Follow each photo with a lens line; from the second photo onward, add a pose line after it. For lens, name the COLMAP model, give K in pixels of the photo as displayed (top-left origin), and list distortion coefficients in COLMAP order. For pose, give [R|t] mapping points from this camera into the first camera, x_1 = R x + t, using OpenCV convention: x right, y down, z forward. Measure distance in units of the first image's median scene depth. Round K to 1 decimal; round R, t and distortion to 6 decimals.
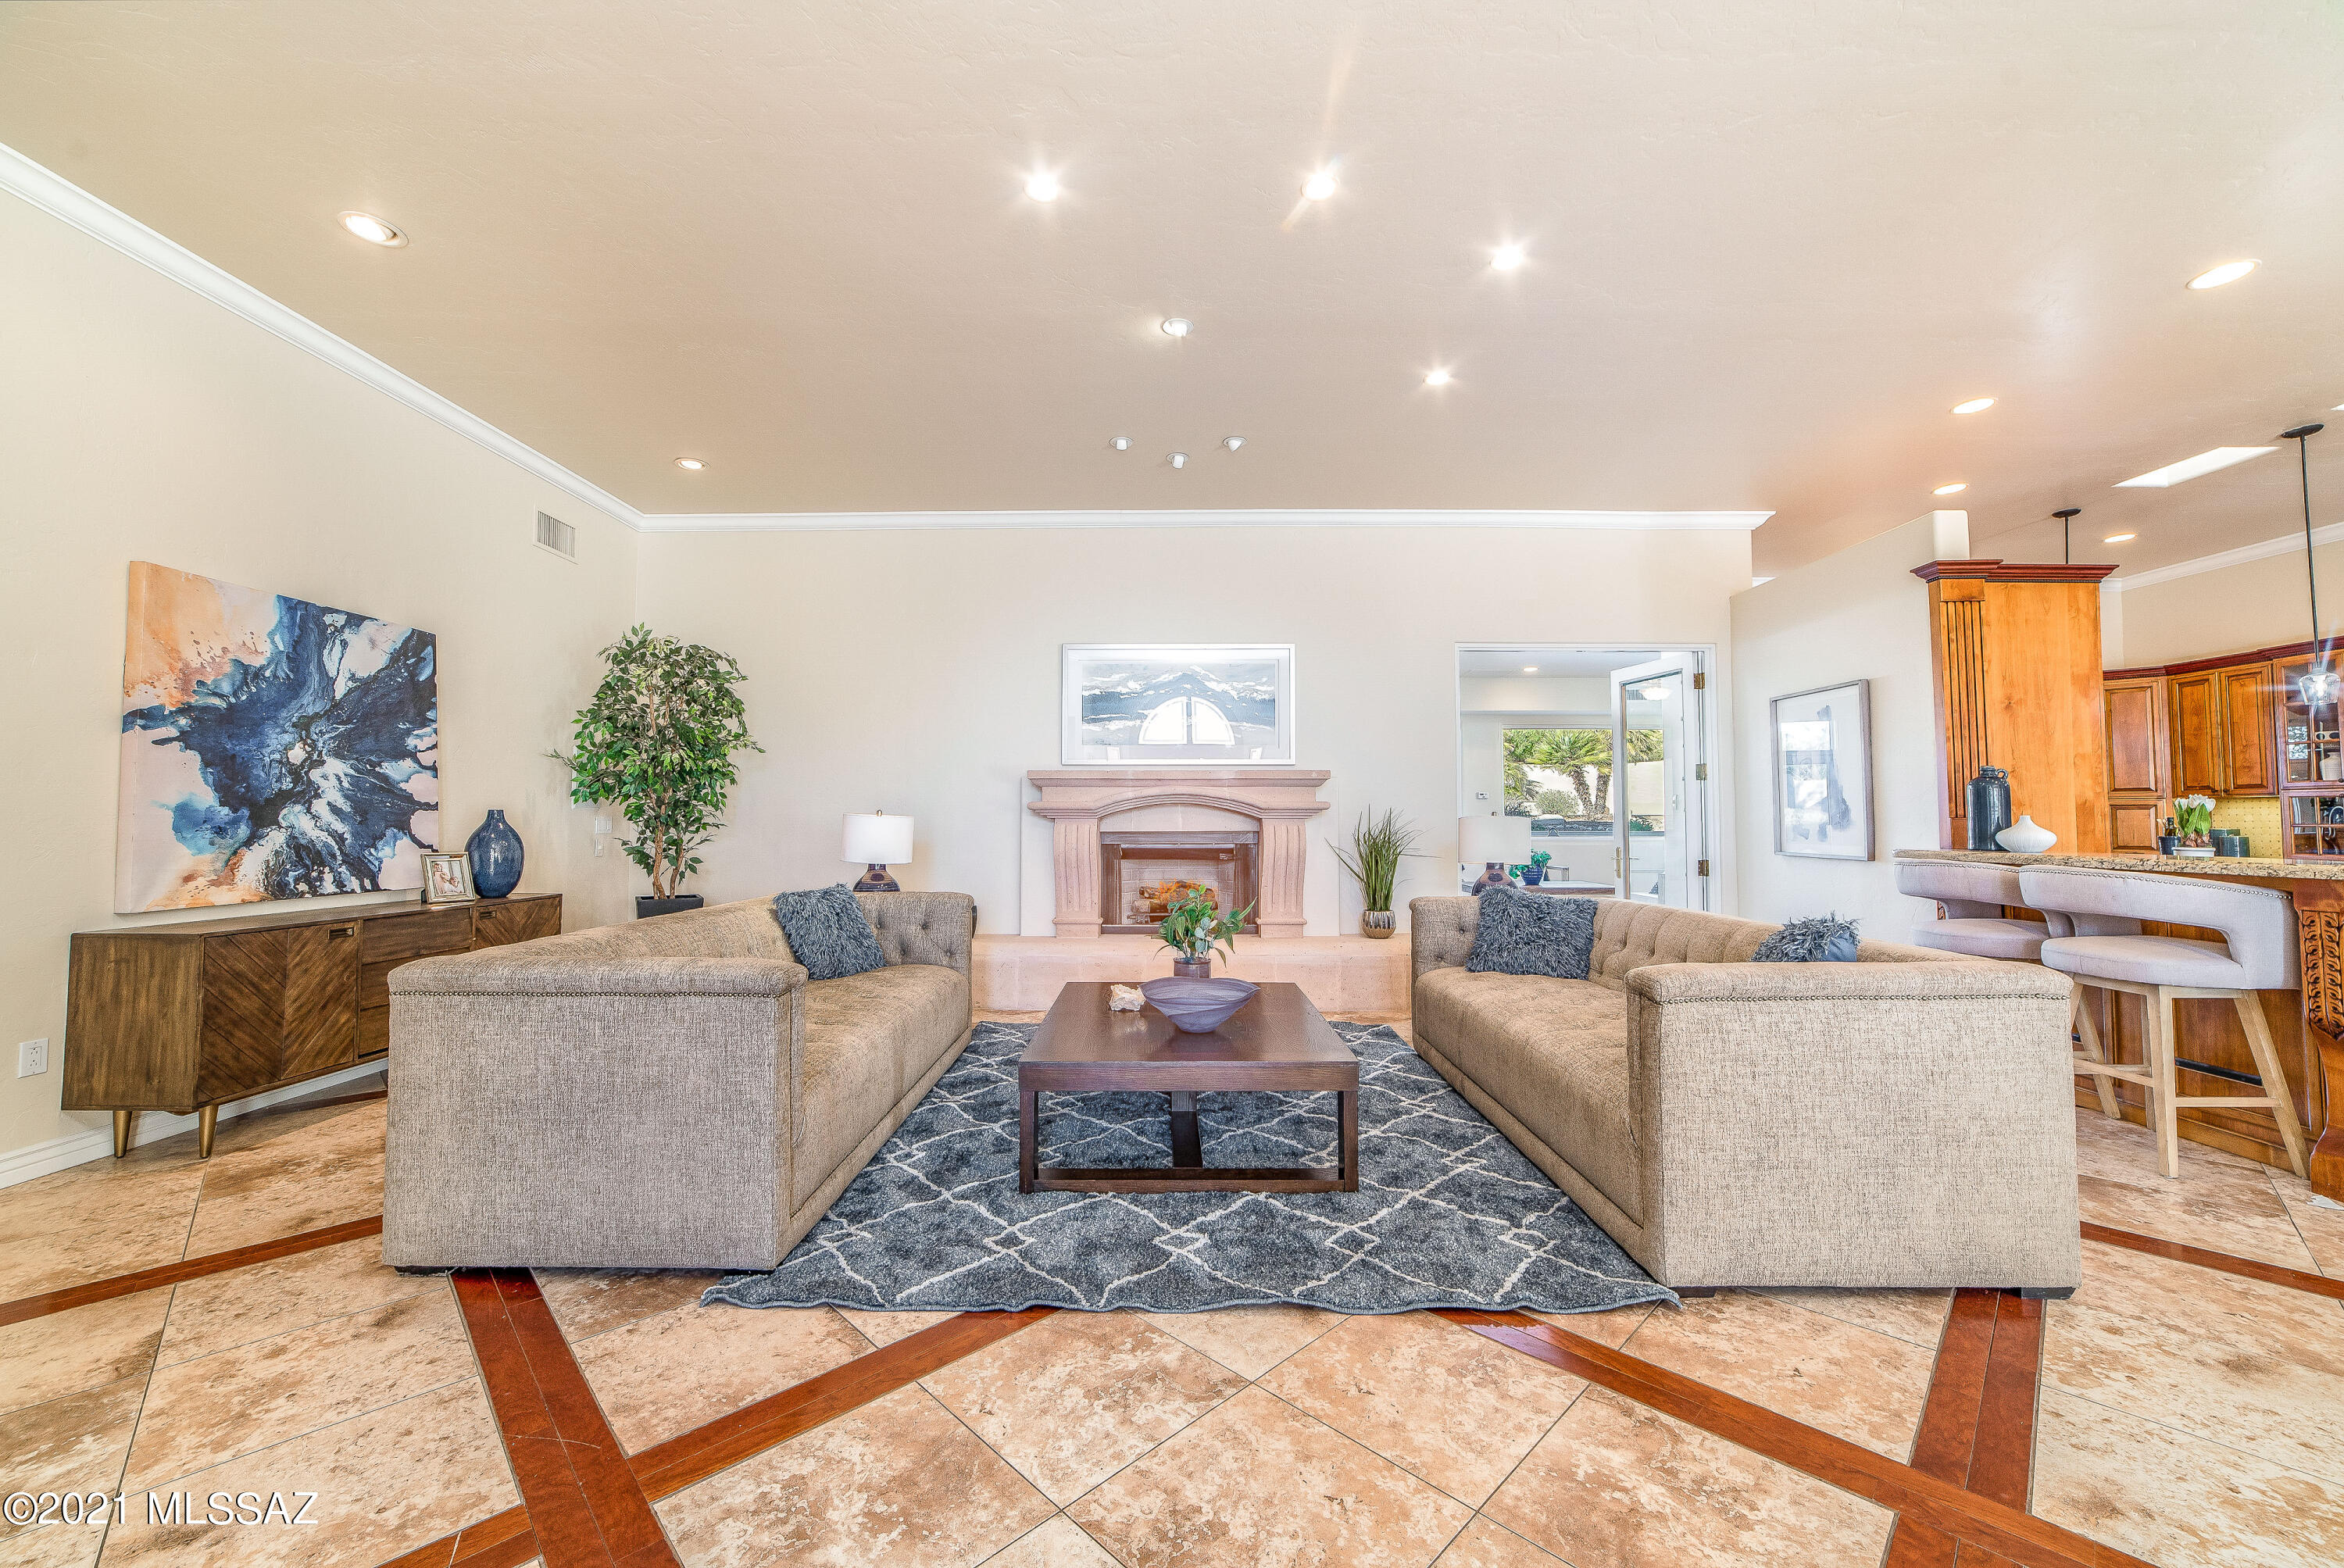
lens RADIAL K [[909.5, 0, 1152.6], [0, 909.5, 782.6], [0, 0, 1]] dist [-0.017174, 0.005207]
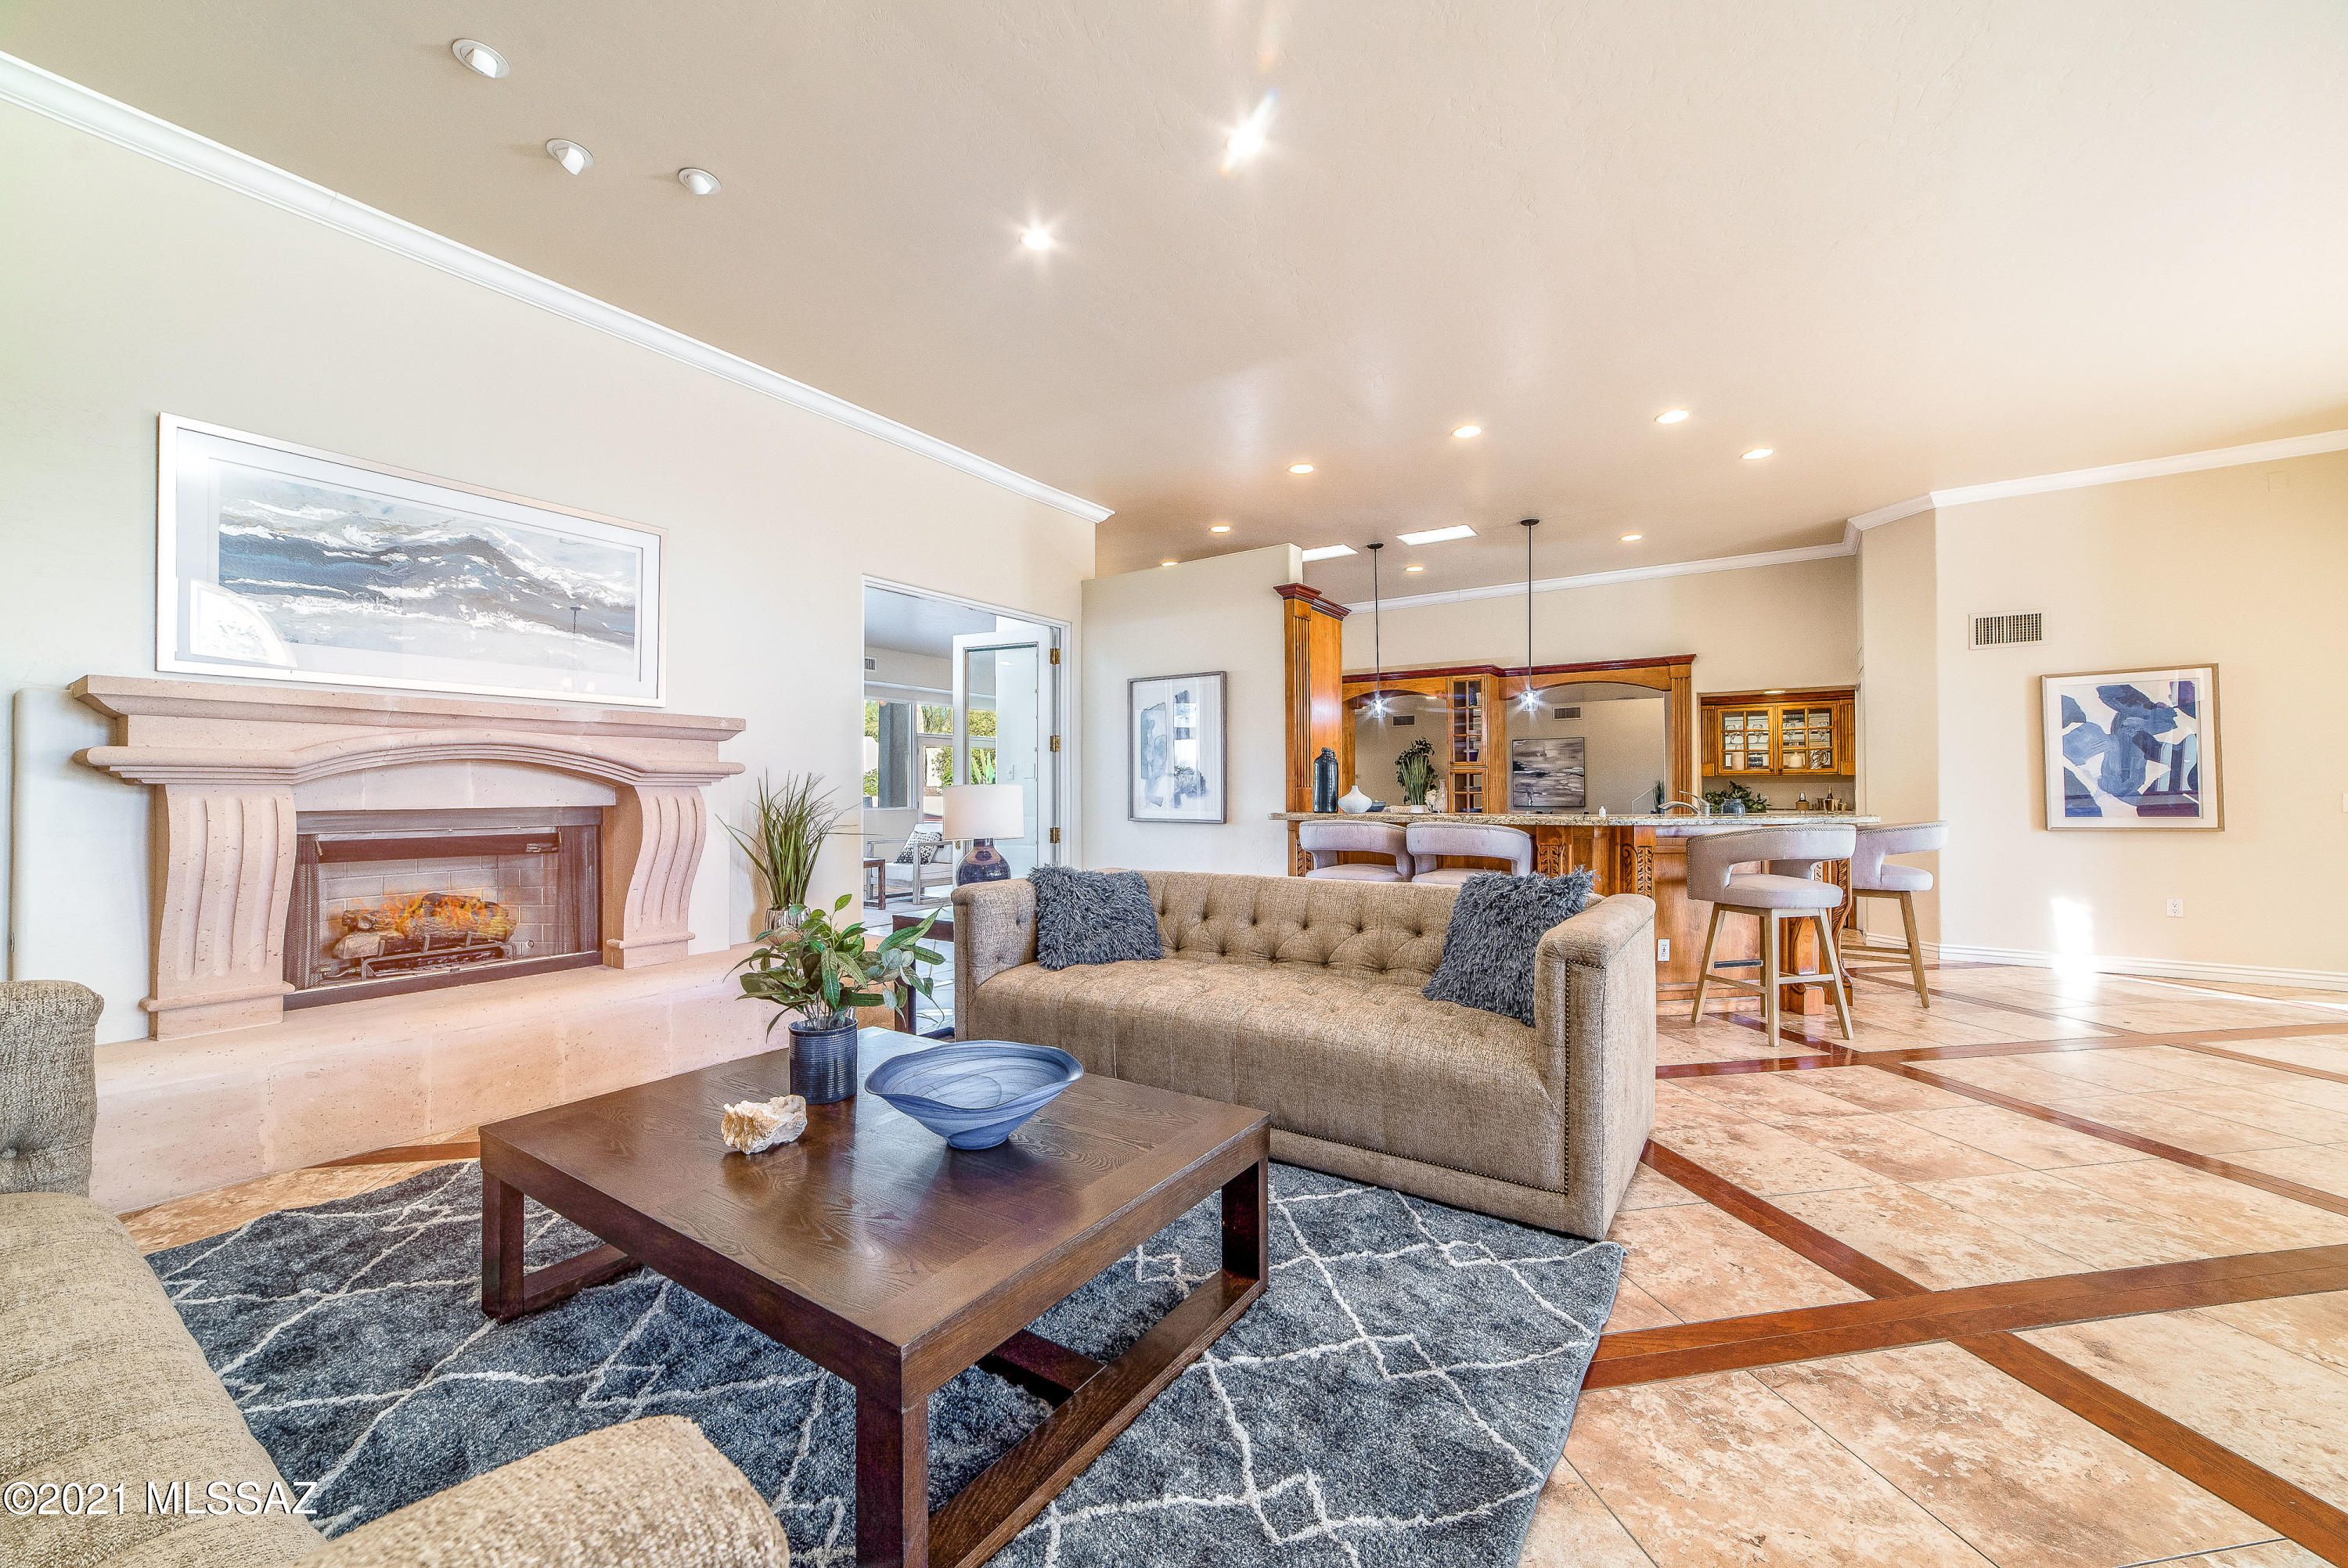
lens RADIAL K [[911.0, 0, 1123.3], [0, 911.0, 779.8], [0, 0, 1]] dist [-0.017174, 0.005207]
pose [[0.547377, 0.008008, 0.836848, -0.328619], [-0.034621, 0.999315, 0.013083, 0.020384], [-0.836170, -0.036134, 0.547279, 0.499070]]
